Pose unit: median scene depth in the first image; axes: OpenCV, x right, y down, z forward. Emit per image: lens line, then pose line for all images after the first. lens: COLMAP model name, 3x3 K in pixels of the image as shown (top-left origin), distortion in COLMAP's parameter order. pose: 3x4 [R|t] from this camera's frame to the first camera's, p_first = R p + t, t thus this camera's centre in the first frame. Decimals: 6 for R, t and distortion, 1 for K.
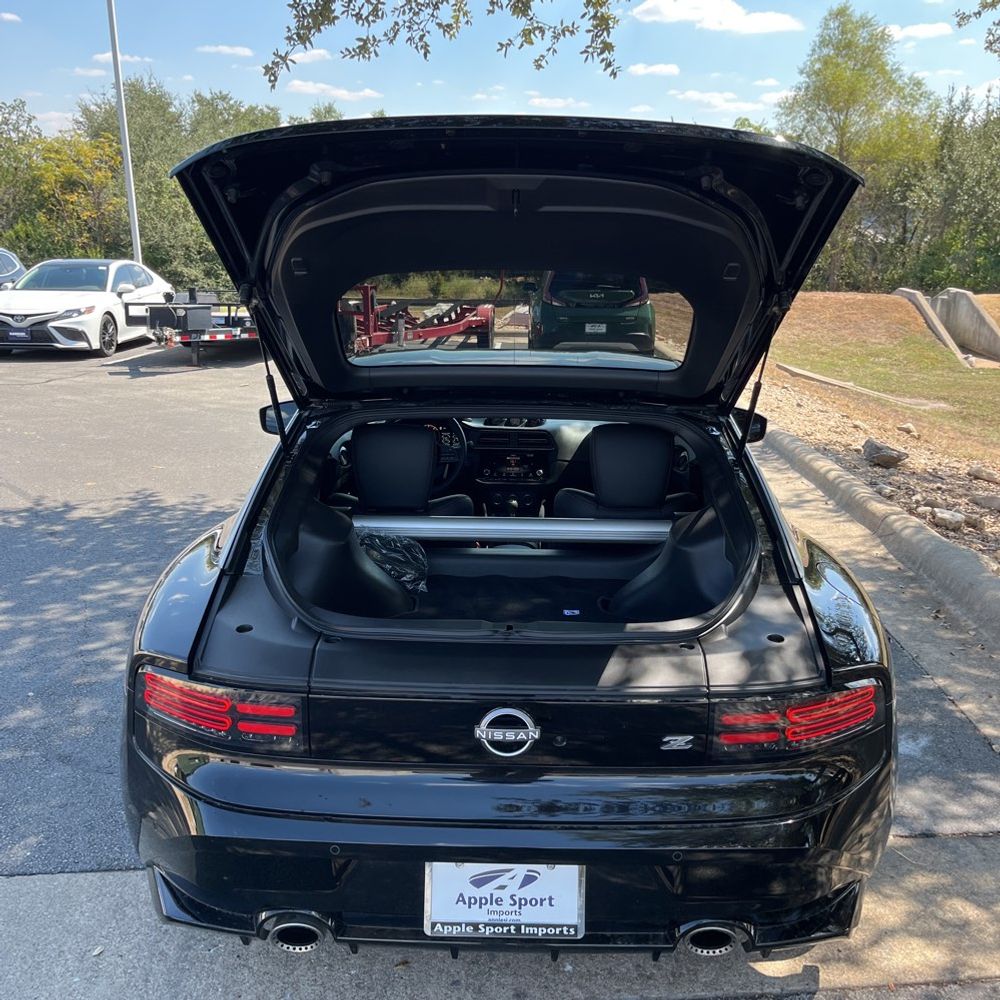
lens RADIAL K [[1019.5, 0, 505.1], [0, 1019.5, 505.8], [0, 0, 1]] dist [0.020567, 0.005740]
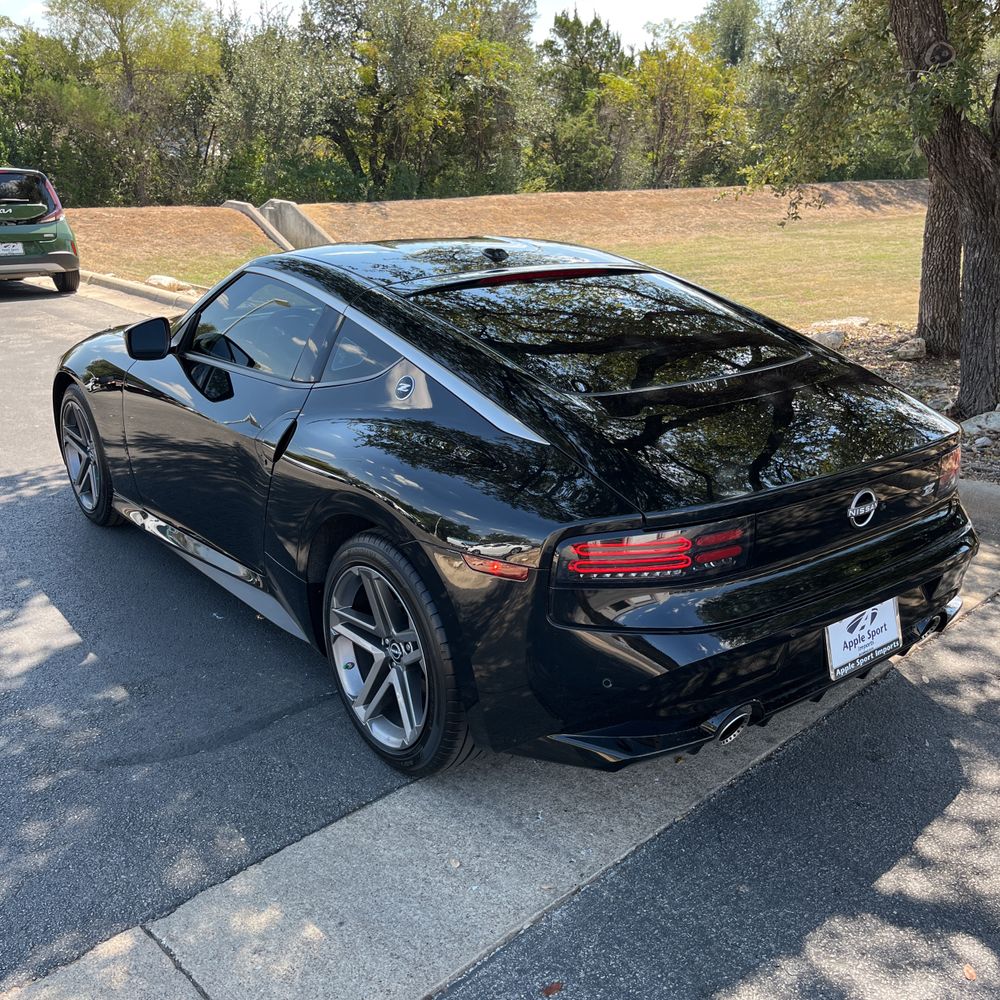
lens RADIAL K [[1020.2, 0, 512.1], [0, 1020.2, 498.8], [0, 0, 1]] dist [0.028576, -0.008856]
pose [[0.772540, -0.208269, 0.599838, -0.087694], [0.166527, 0.978066, 0.125120, -0.001964], [-0.612740, 0.003229, 0.790278, 0.019455]]
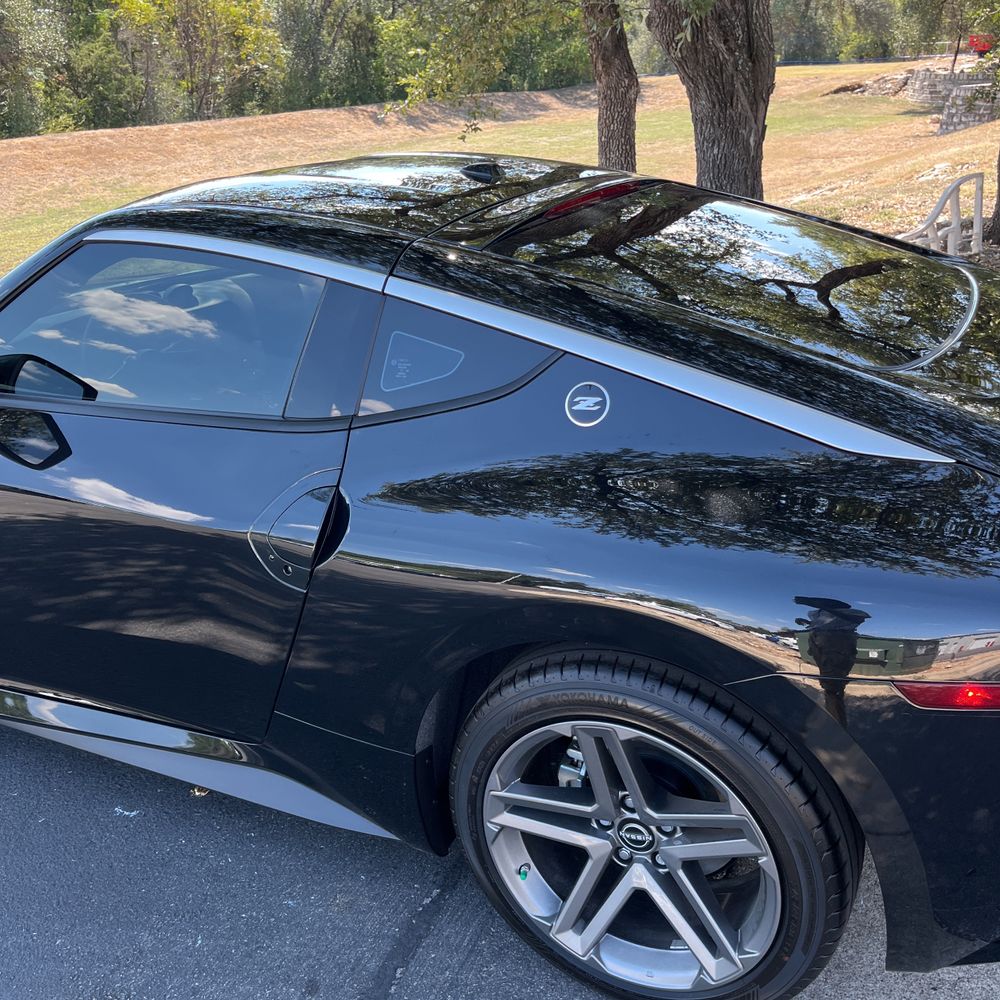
lens RADIAL K [[1019.5, 0, 505.1], [0, 1019.5, 505.8], [0, 0, 1]] dist [0.020567, 0.005740]
pose [[0.432371, -0.377942, 0.818667, -0.085078], [0.278339, 0.919522, 0.277501, -0.014805], [-0.857661, 0.107884, 0.502771, 0.084587]]
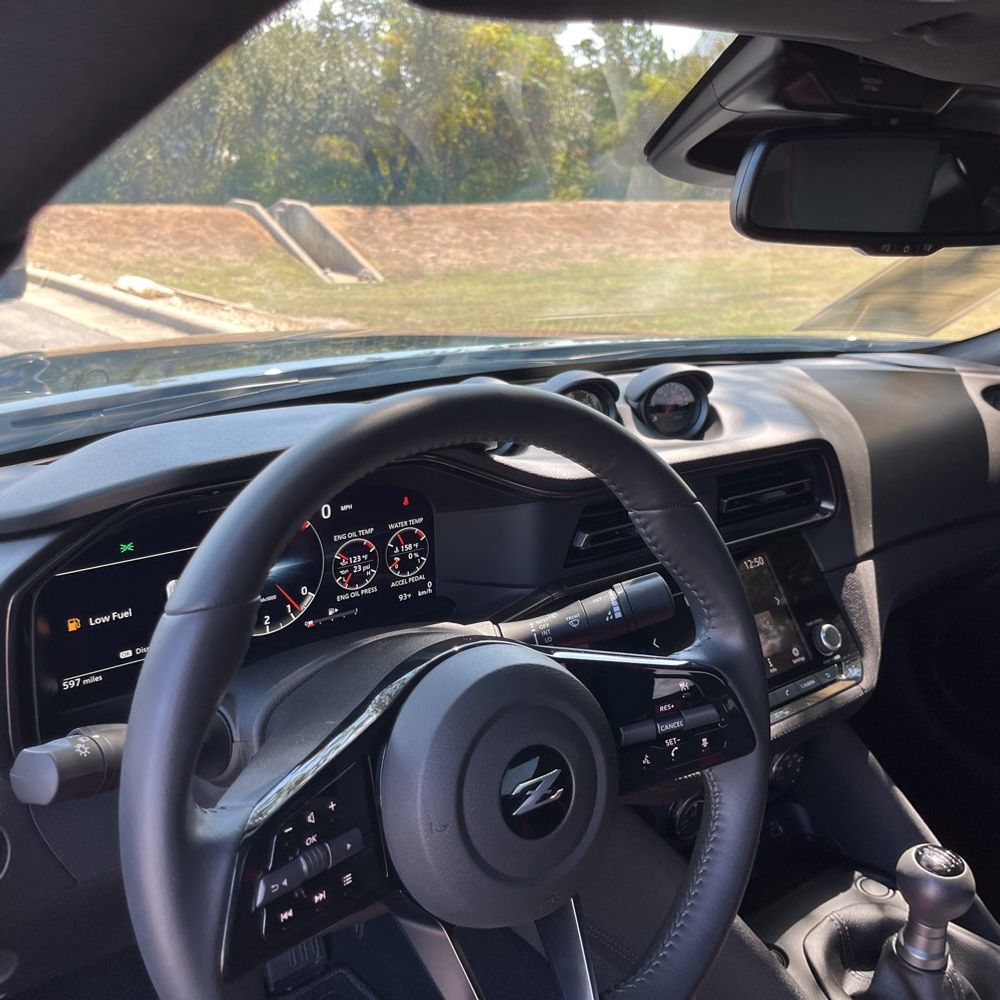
lens RADIAL K [[1019.5, 0, 505.1], [0, 1019.5, 505.8], [0, 0, 1]] dist [0.020567, 0.005740]
pose [[0.782633, -0.183934, 0.594689, -0.023953], [0.144210, 0.982932, 0.114229, -0.016352], [-0.605549, -0.003639, 0.795800, 0.147345]]
